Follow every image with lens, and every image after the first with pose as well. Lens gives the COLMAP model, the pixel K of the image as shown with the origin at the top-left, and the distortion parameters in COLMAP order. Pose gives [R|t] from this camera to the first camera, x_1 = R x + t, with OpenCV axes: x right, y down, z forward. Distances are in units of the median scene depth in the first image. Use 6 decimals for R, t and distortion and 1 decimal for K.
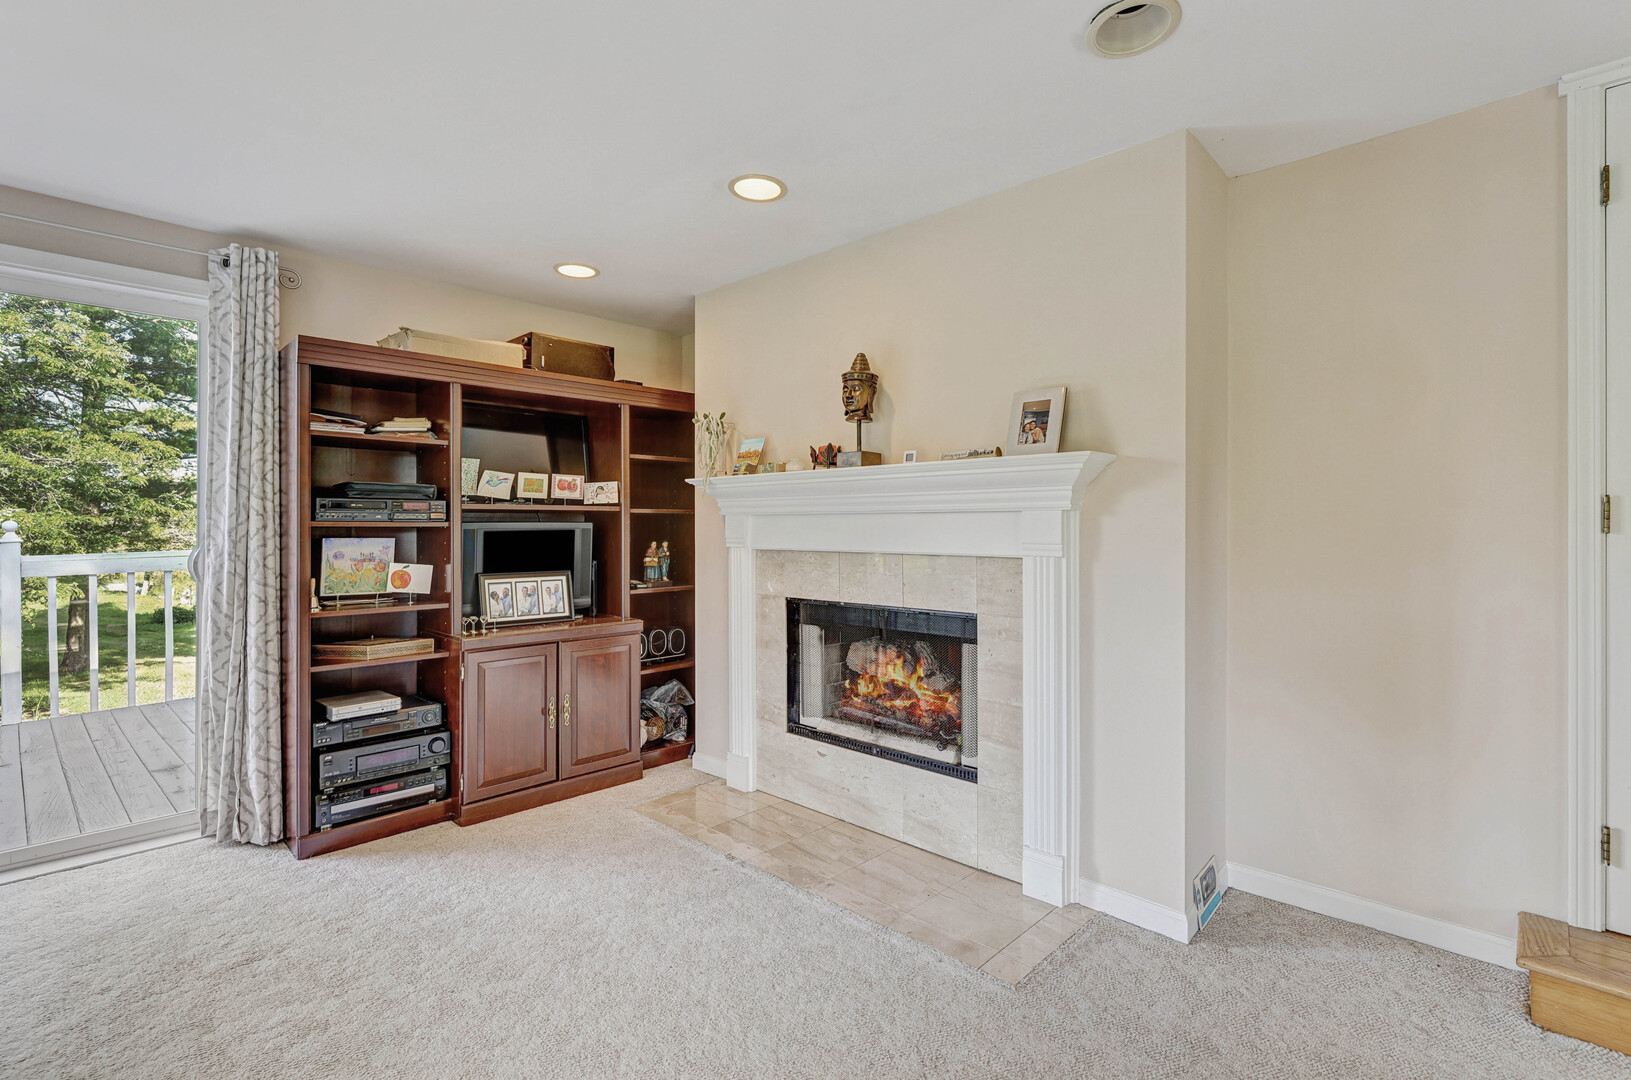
lens RADIAL K [[762.2, 0, 806.9], [0, 762.2, 524.0], [0, 0, 1]] dist [0.003883, -0.000486]
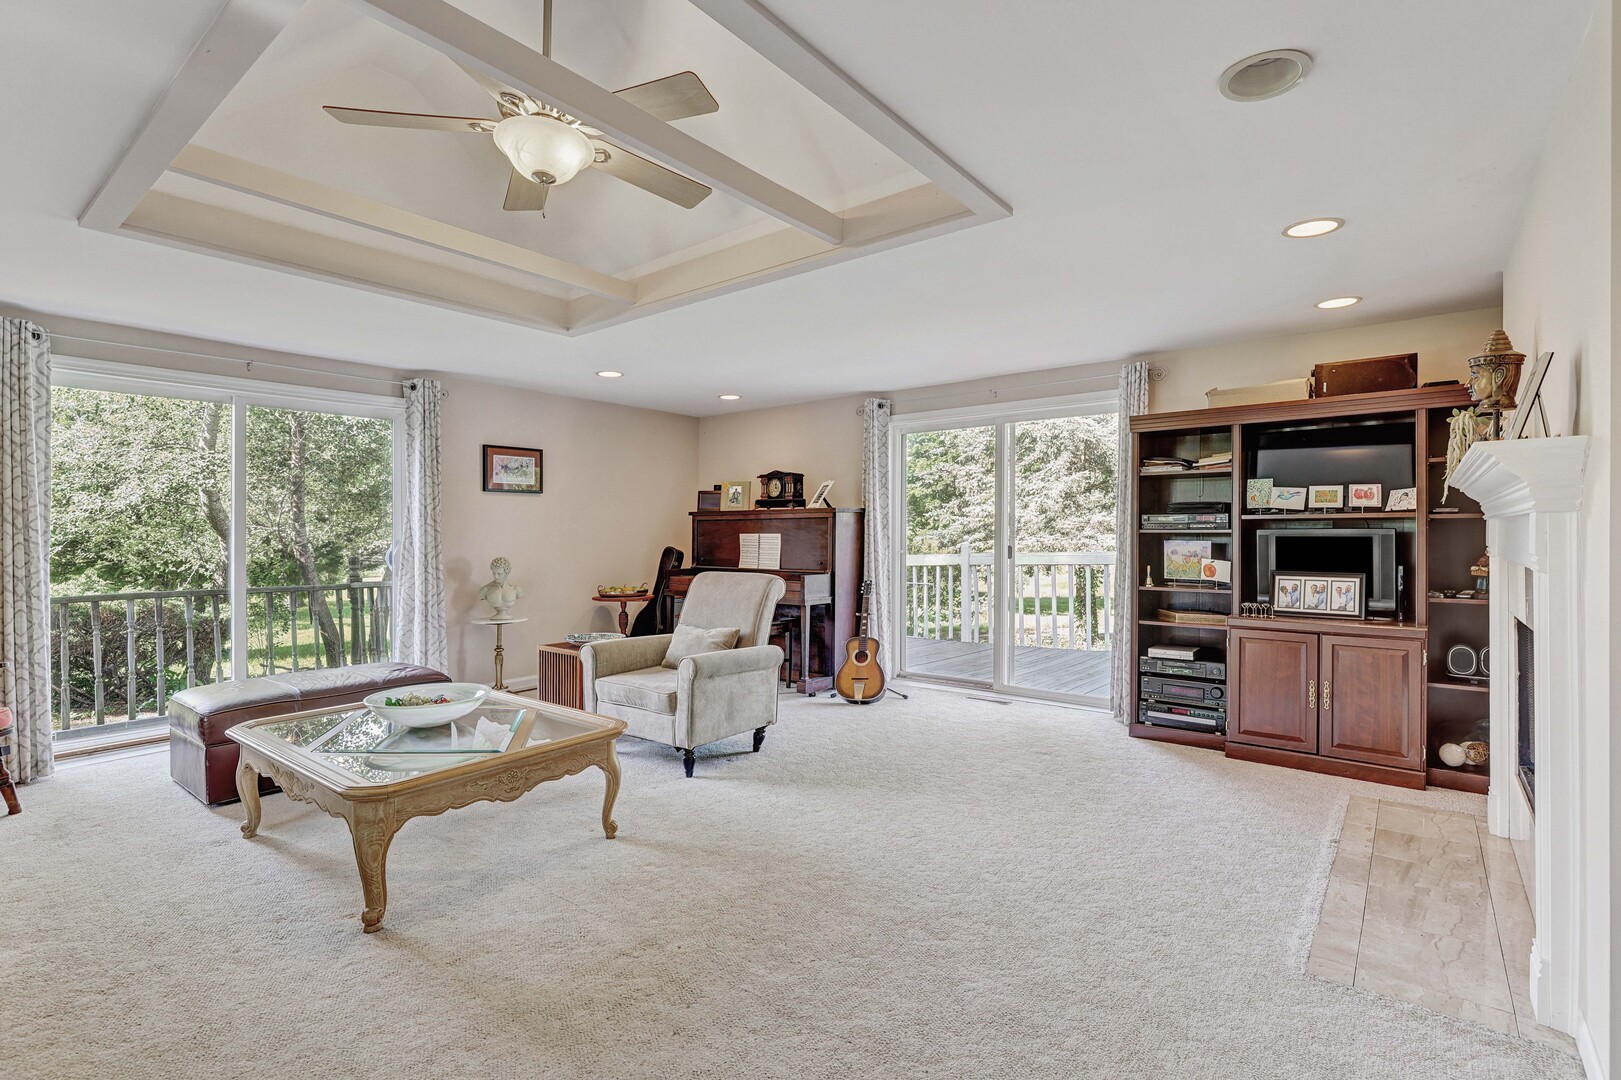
lens RADIAL K [[755.4, 0, 818.7], [0, 755.4, 524.1], [0, 0, 1]] dist [0.001217, -0.001446]
pose [[0.099814, -0.015808, -0.994881, 0.761208], [-0.000221, 0.999873, -0.015909, 0.009564], [0.995006, 0.001808, 0.099798, 0.150846]]
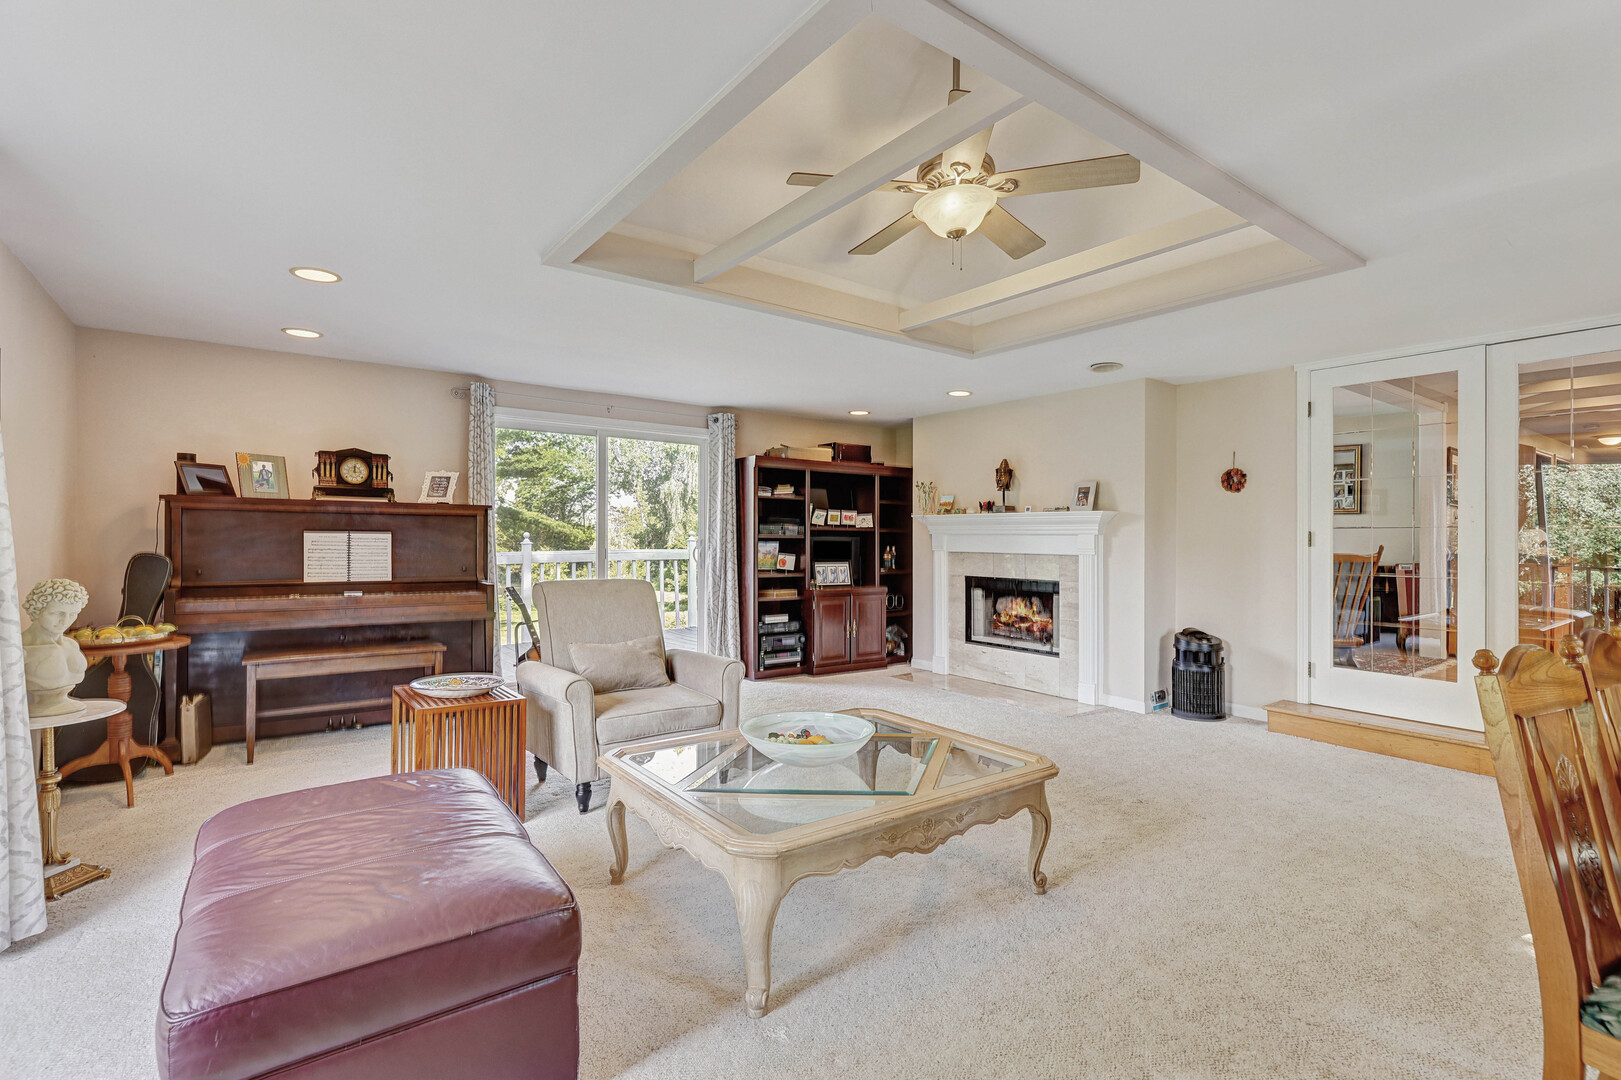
lens RADIAL K [[755.4, 0, 802.7], [0, 755.4, 516.0], [0, 0, 1]] dist [0.001217, -0.001446]
pose [[0.985049, 0.007181, -0.172125, -0.111151], [-0.011963, 0.999570, -0.026763, -0.001599], [0.171859, 0.028422, 0.984711, -1.073755]]
